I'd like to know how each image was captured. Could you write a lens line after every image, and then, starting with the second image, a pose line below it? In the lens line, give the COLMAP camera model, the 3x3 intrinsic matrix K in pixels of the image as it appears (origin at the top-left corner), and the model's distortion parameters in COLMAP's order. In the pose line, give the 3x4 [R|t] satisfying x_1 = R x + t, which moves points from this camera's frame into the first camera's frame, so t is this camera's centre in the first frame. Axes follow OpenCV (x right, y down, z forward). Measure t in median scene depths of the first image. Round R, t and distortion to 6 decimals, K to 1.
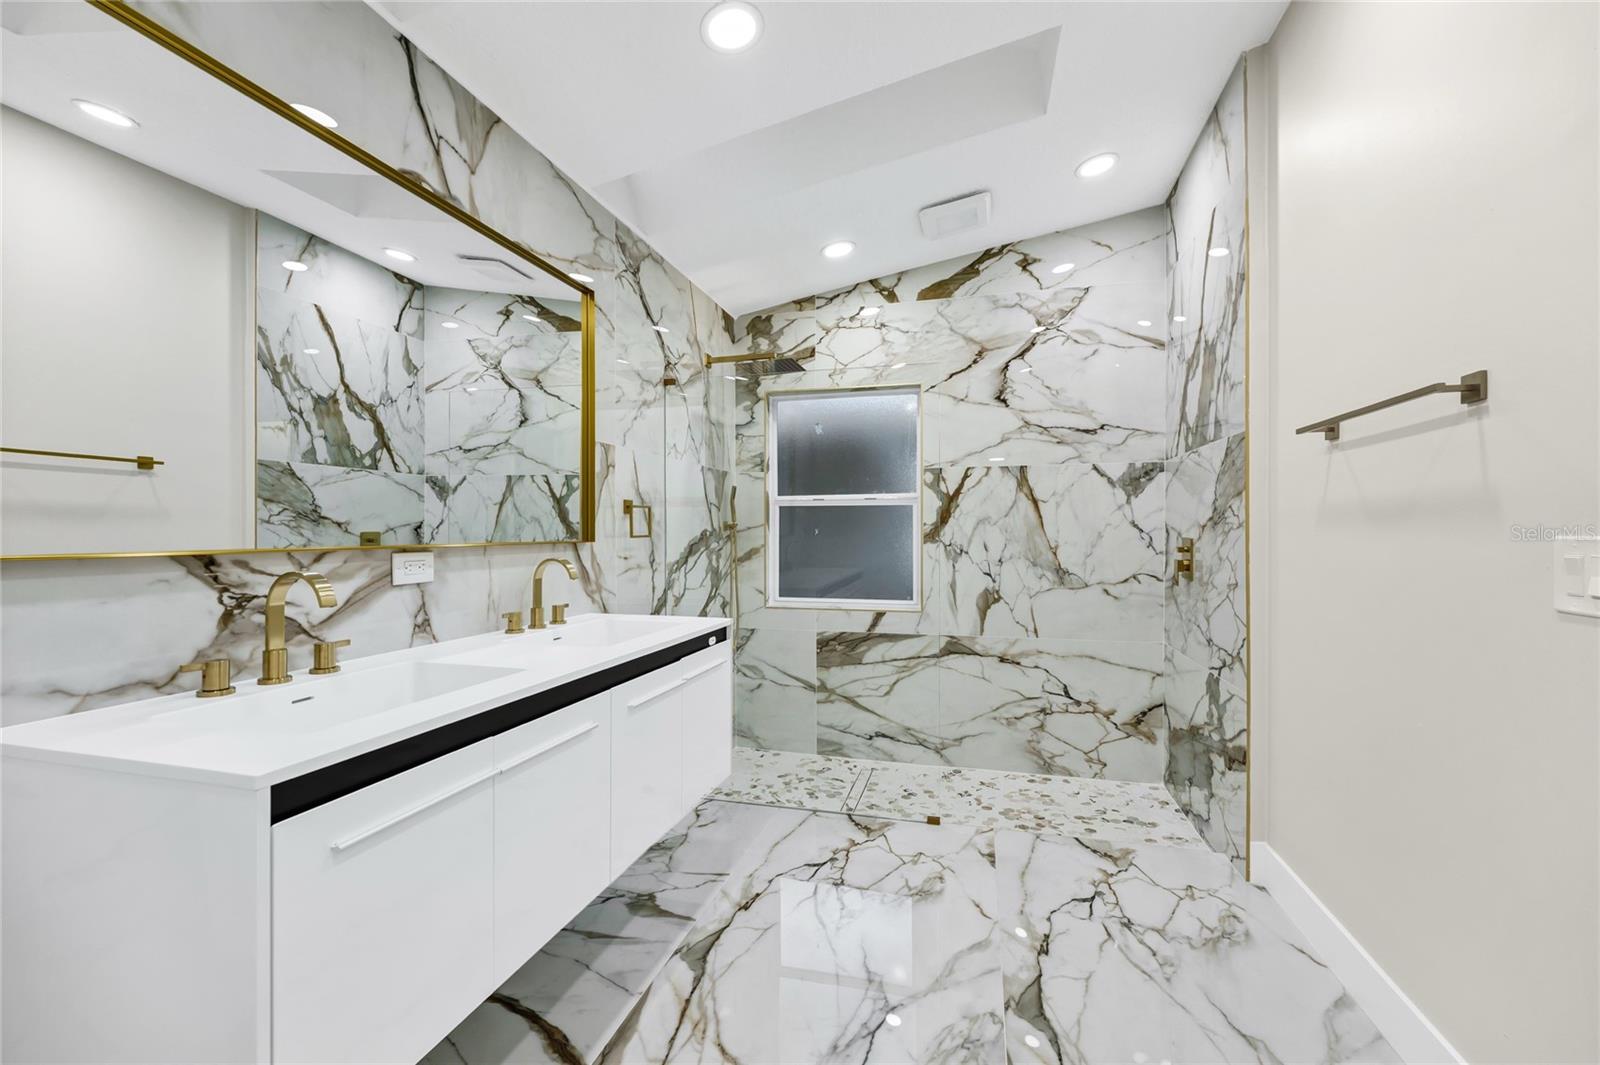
lens RADIAL K [[677.7, 0, 807.2], [0, 677.7, 533.5], [0, 0, 1]] dist [0.008982, -0.000891]
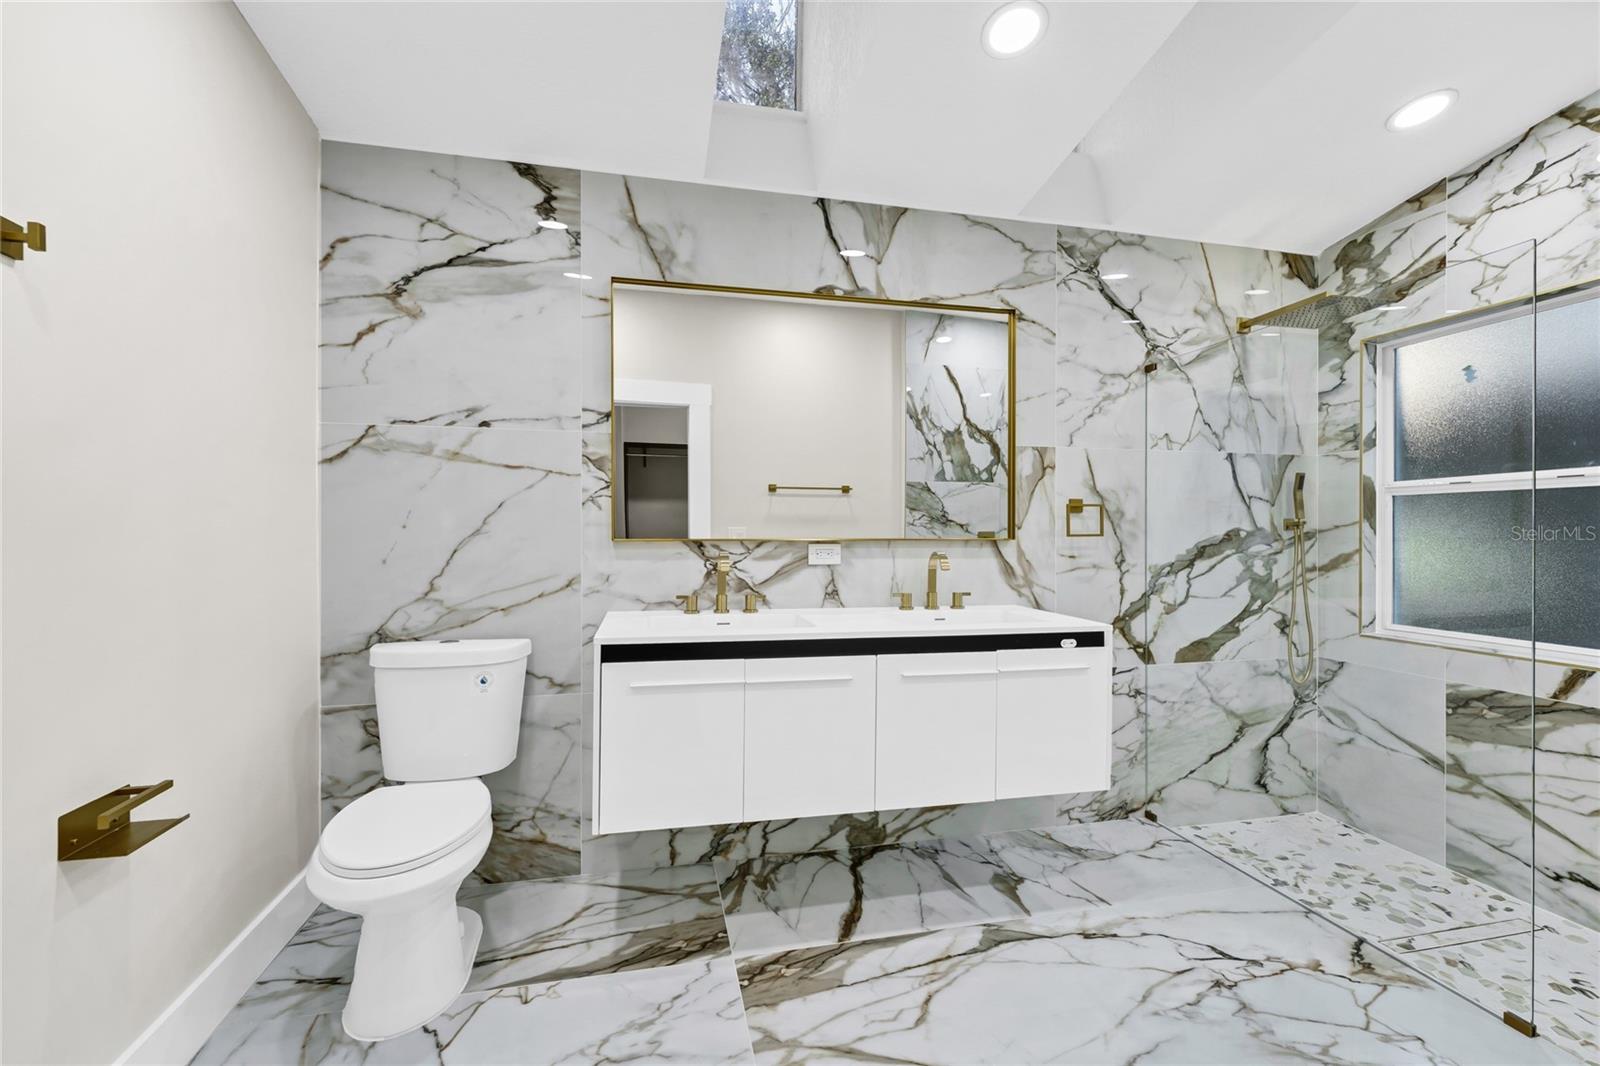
lens RADIAL K [[667.2, 0, 803.3], [0, 667.2, 533.1], [0, 0, 1]] dist [0.003010, -0.001116]
pose [[0.451041, 0.001583, -0.892502, 0.359931], [-0.005988, 0.999981, -0.001252, 0.003750], [0.892483, 0.005909, 0.451042, 0.160215]]
